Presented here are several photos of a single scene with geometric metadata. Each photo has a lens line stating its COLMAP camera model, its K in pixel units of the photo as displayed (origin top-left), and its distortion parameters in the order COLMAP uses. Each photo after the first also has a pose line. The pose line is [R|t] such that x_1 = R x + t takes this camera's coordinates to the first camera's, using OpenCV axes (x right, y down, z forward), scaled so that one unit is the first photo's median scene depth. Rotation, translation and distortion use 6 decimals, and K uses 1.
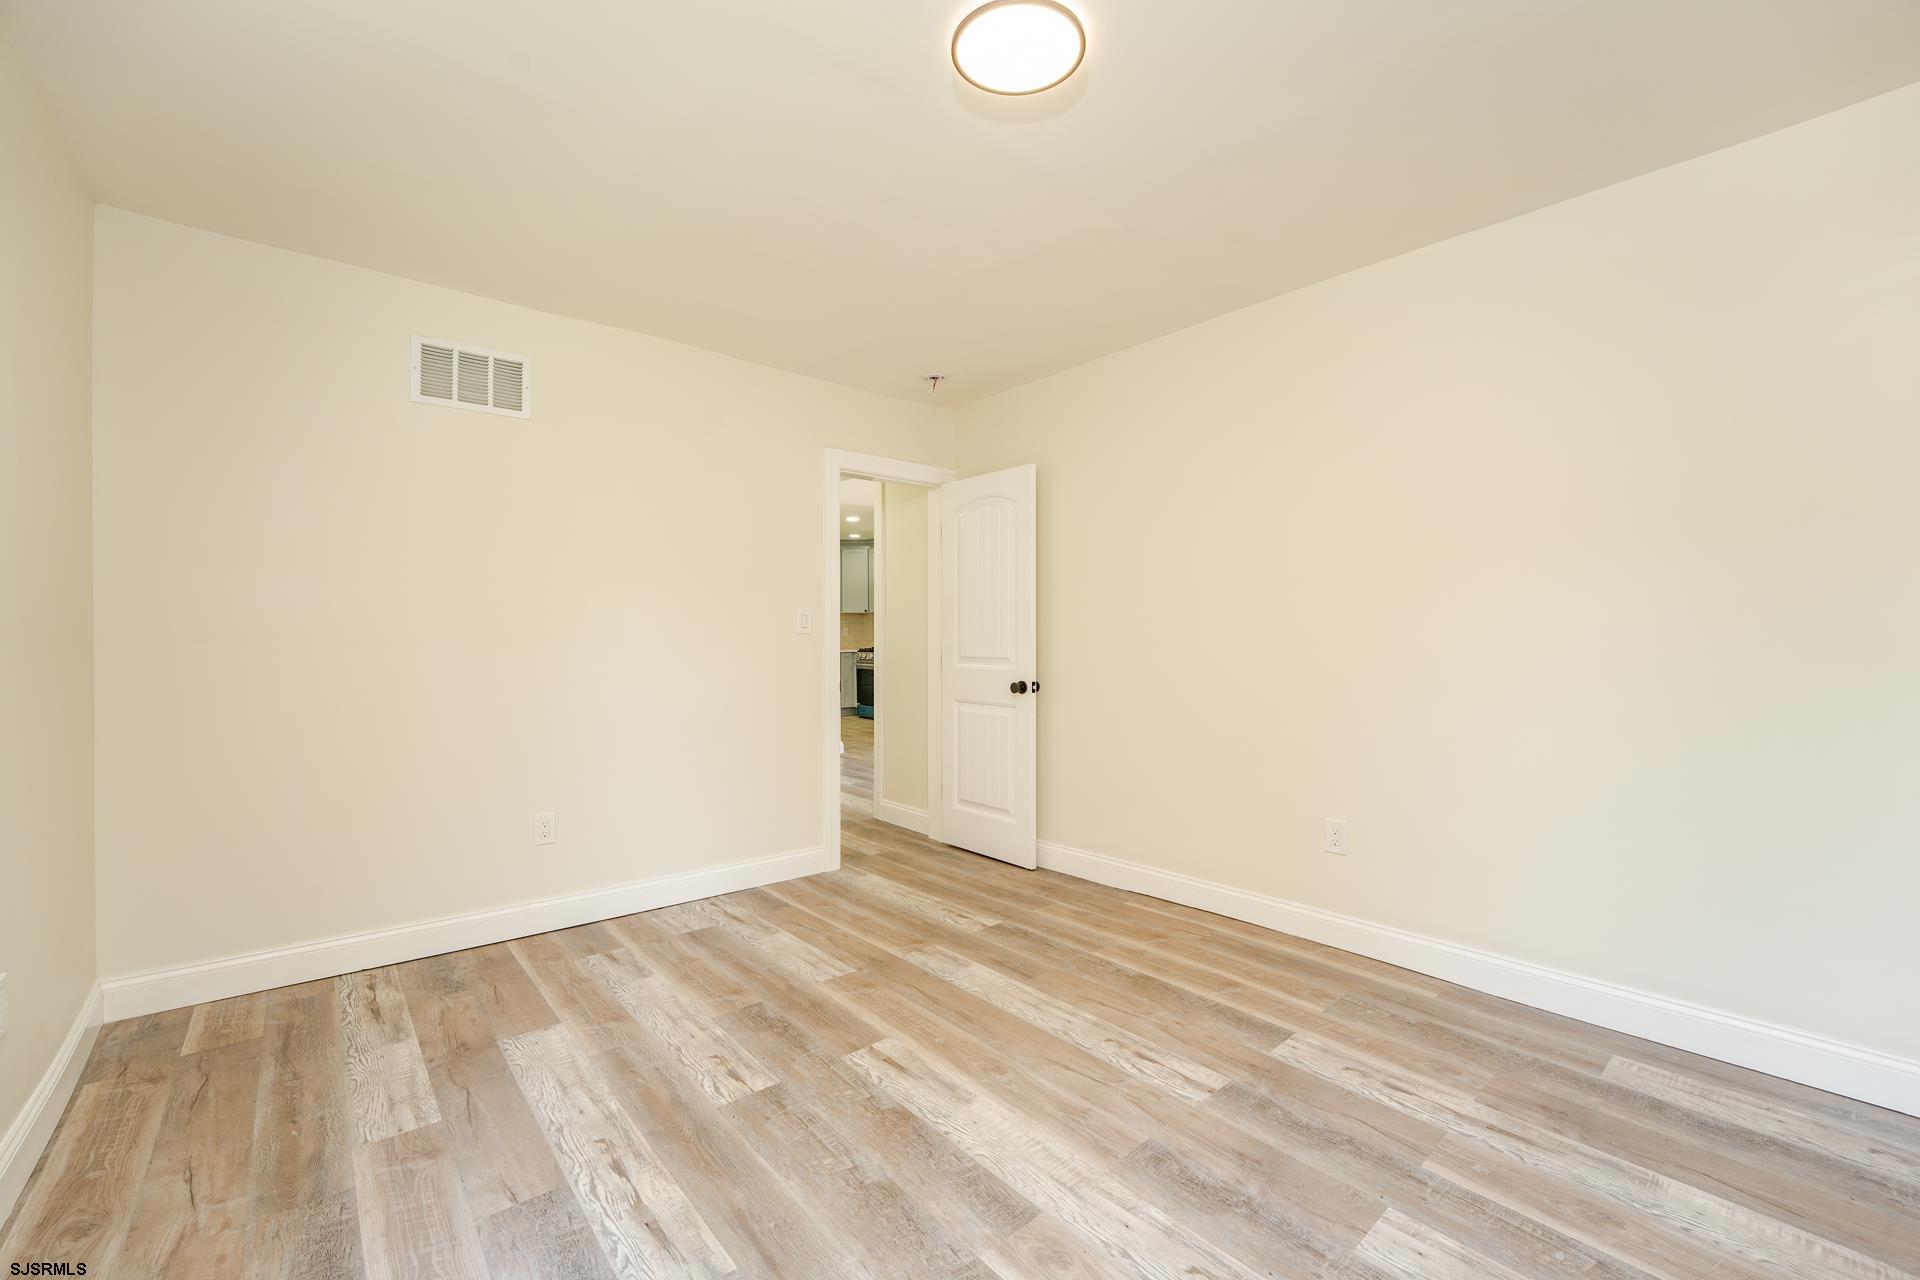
lens RADIAL K [[789.3, 0, 966.7], [0, 789.3, 638.6], [0, 0, 1]] dist [-0.028517, 0.004310]
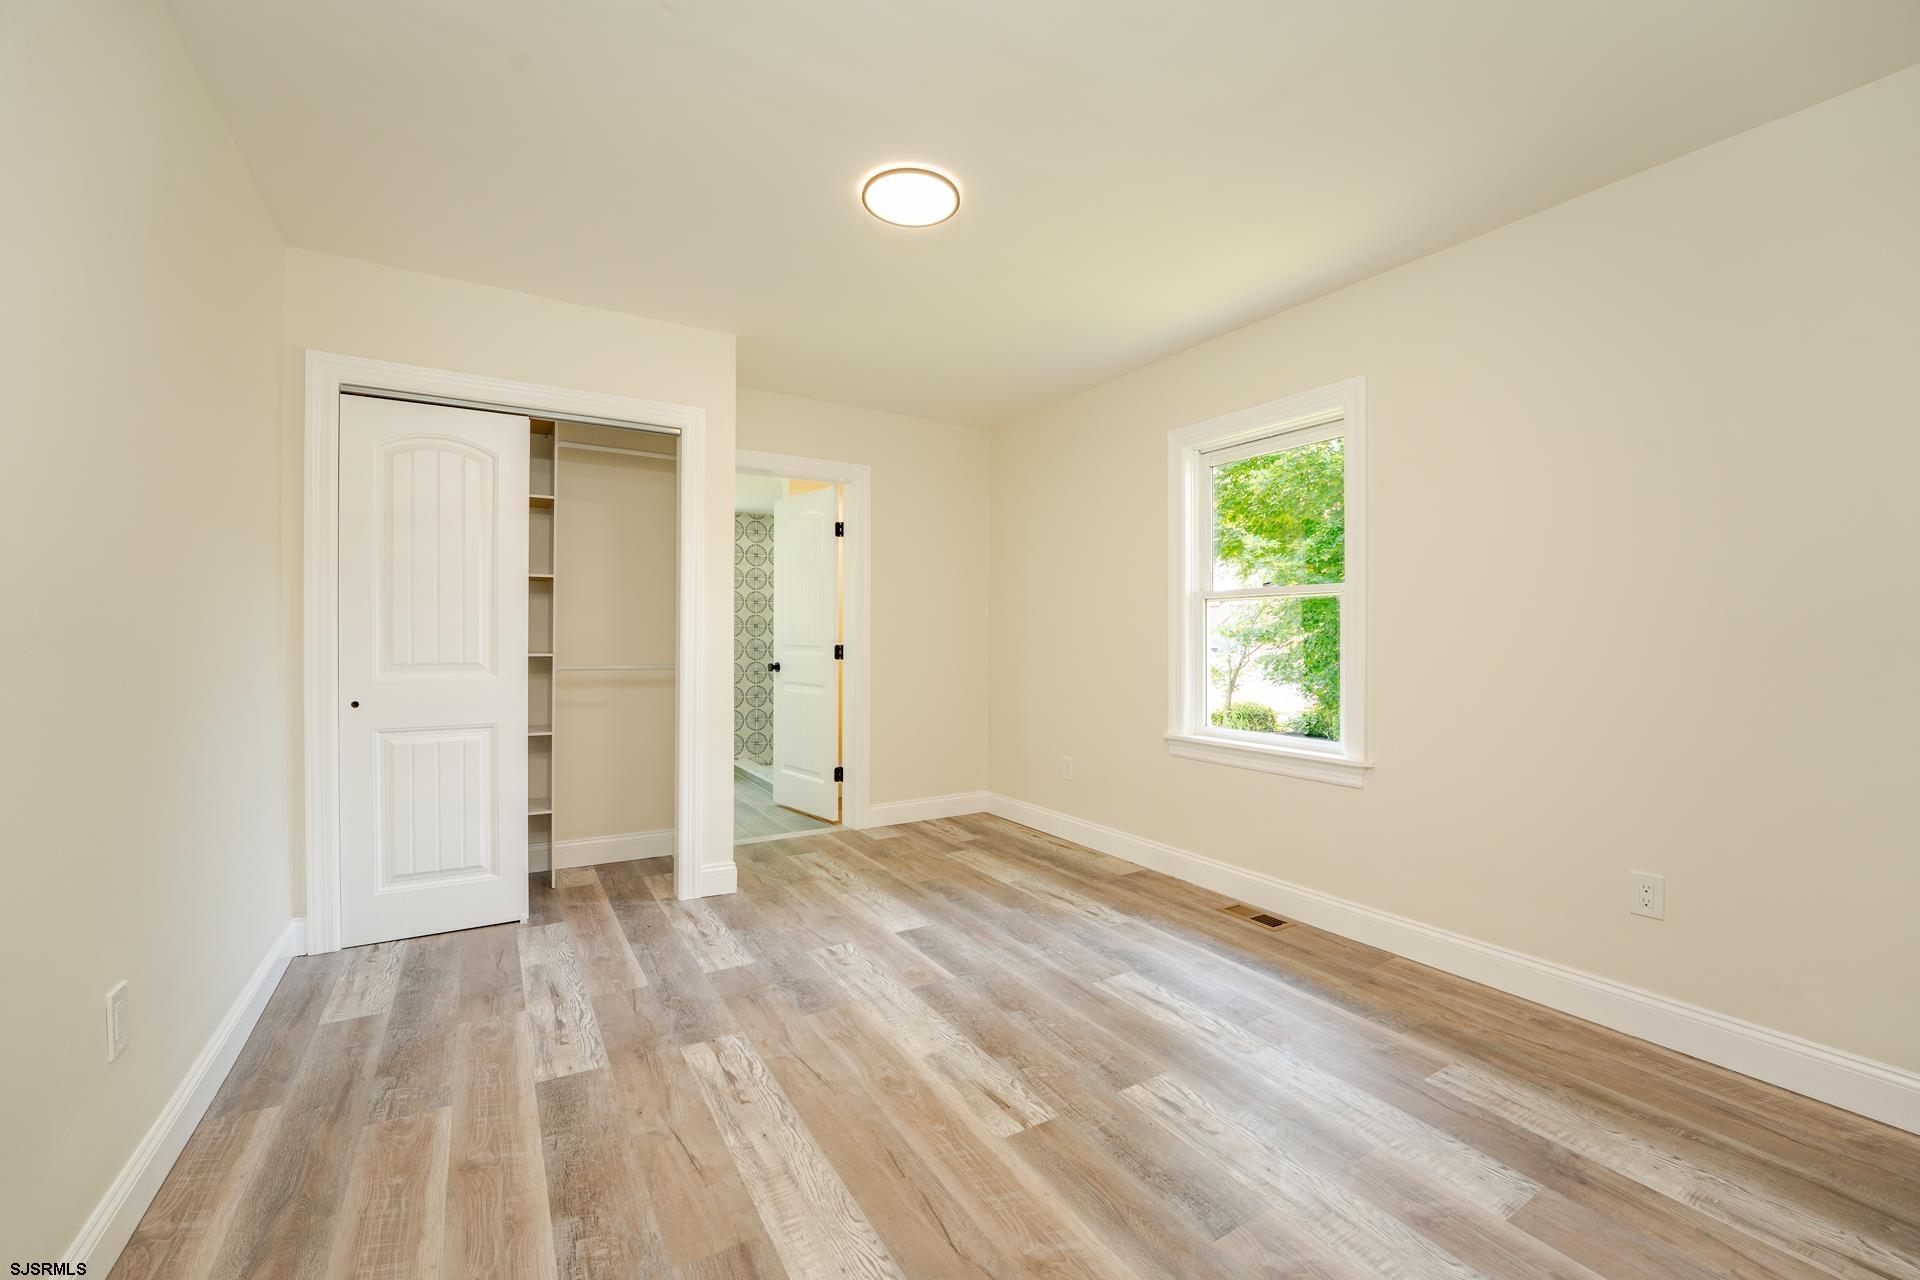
lens RADIAL K [[789.3, 0, 966.7], [0, 789.3, 638.6], [0, 0, 1]] dist [-0.028517, 0.004310]
pose [[-0.987529, -0.000711, 0.157433, -0.206665], [0.000794, 0.999955, 0.009495, 0.003943], [-0.157433, 0.009501, -0.987484, 1.963613]]
